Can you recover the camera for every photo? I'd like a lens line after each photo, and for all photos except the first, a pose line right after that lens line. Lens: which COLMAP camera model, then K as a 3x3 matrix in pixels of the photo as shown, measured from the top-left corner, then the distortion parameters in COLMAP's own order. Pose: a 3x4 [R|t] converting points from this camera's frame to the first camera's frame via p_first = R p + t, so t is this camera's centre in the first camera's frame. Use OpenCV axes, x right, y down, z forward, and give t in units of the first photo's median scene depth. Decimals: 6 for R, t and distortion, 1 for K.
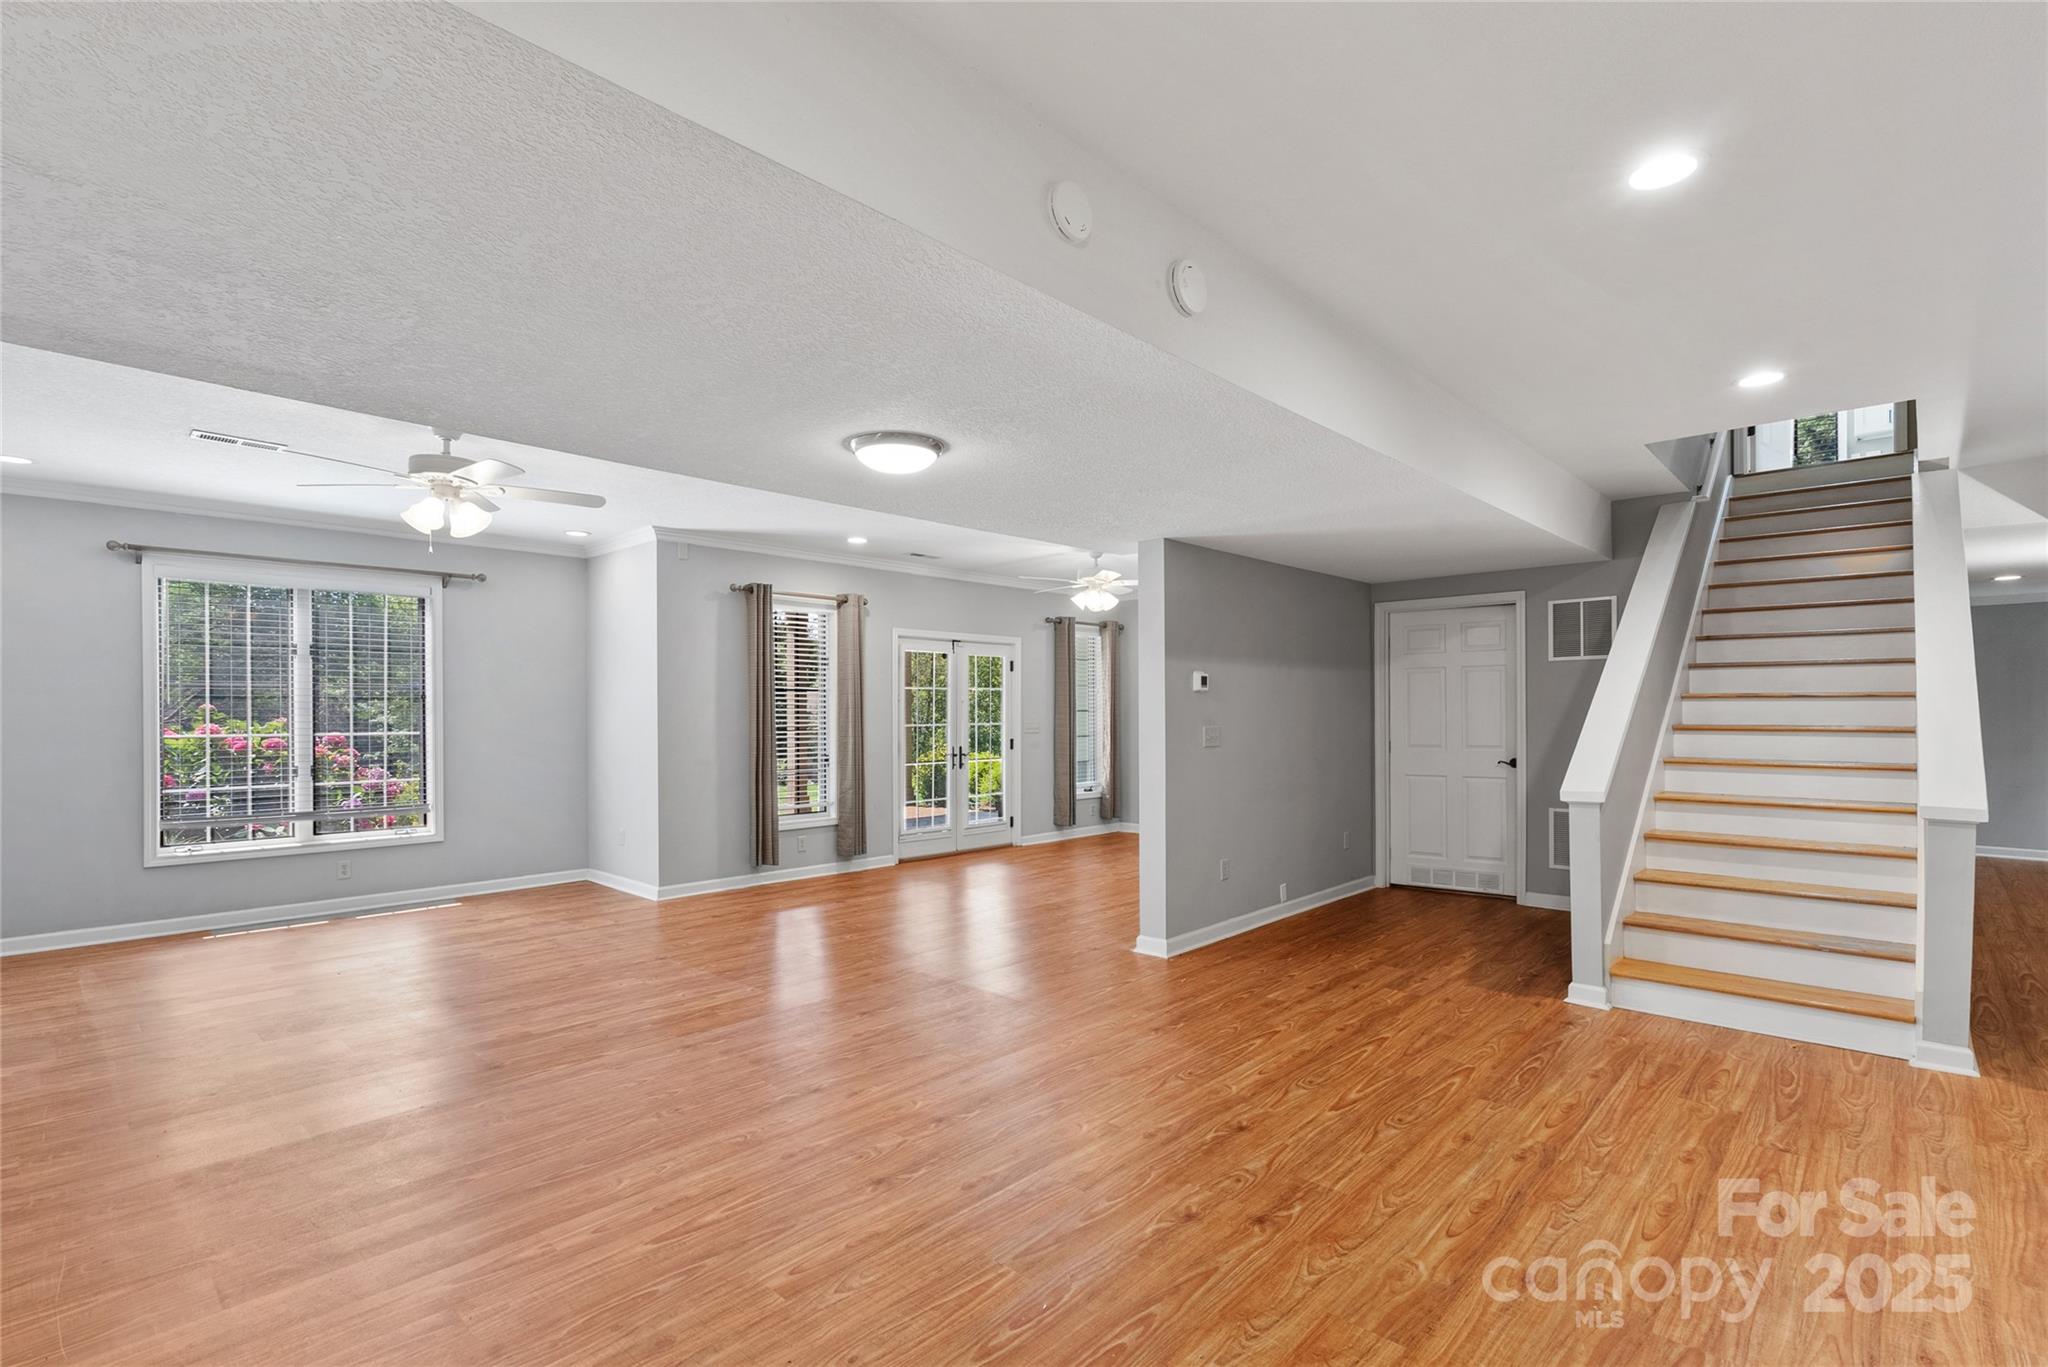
lens RADIAL K [[936.7, 0, 1038.1], [0, 936.7, 721.2], [0, 0, 1]] dist [-0.010902, 0.000338]
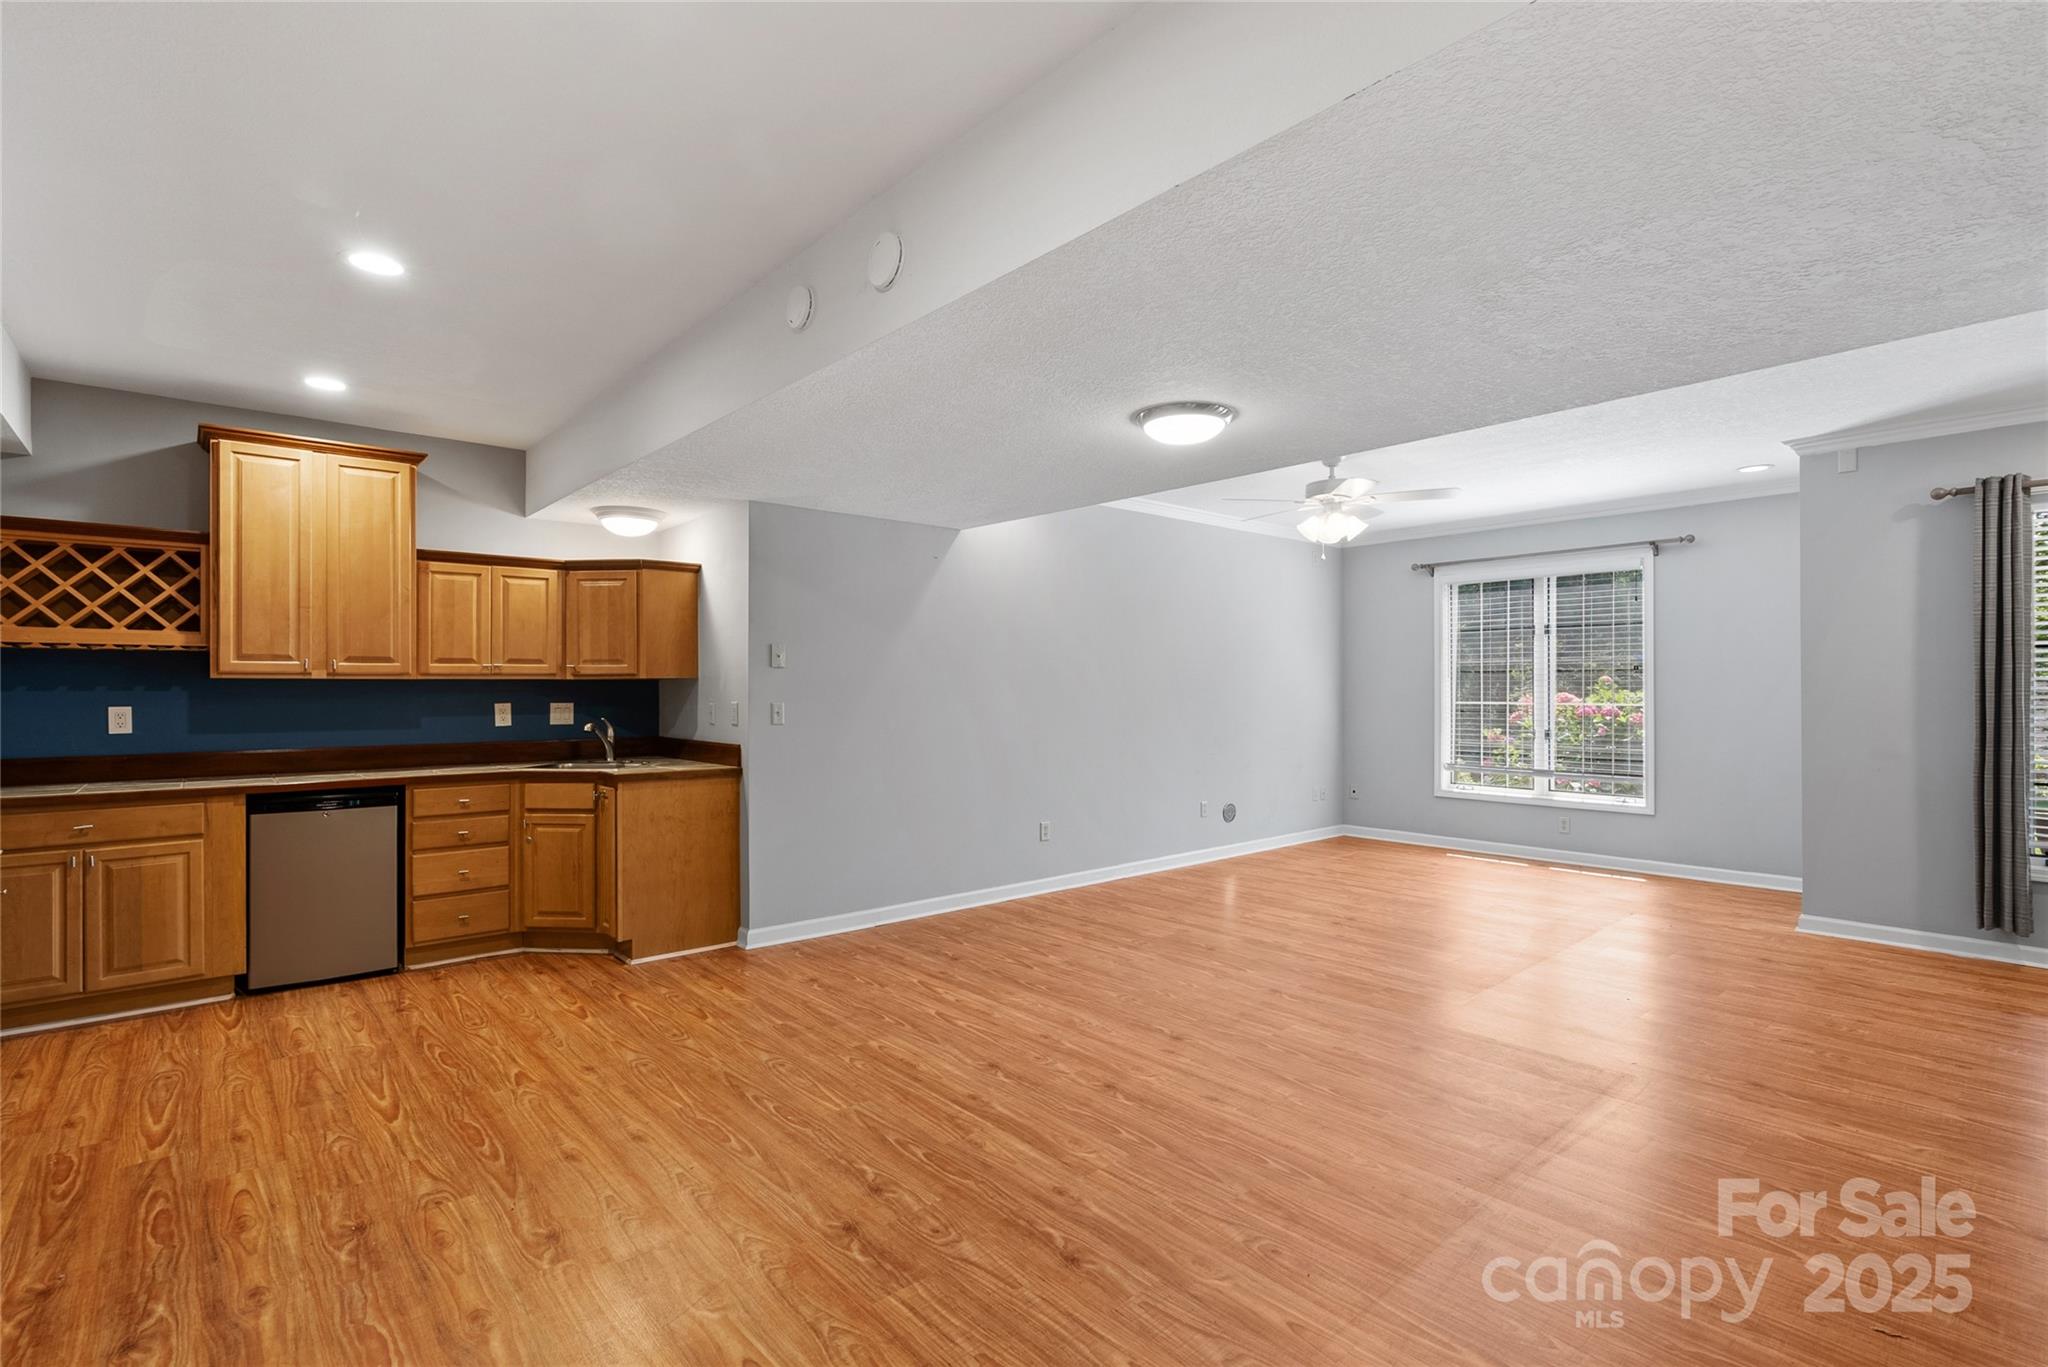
lens RADIAL K [[936.7, 0, 1025.2], [0, 936.7, 681.8], [0, 0, 1]] dist [-0.010902, 0.000338]
pose [[-0.095054, -0.000865, -0.995472, 0.773722], [-0.005526, 0.999985, -0.000341, -0.012797], [0.995457, 0.005469, -0.095057, 0.841431]]
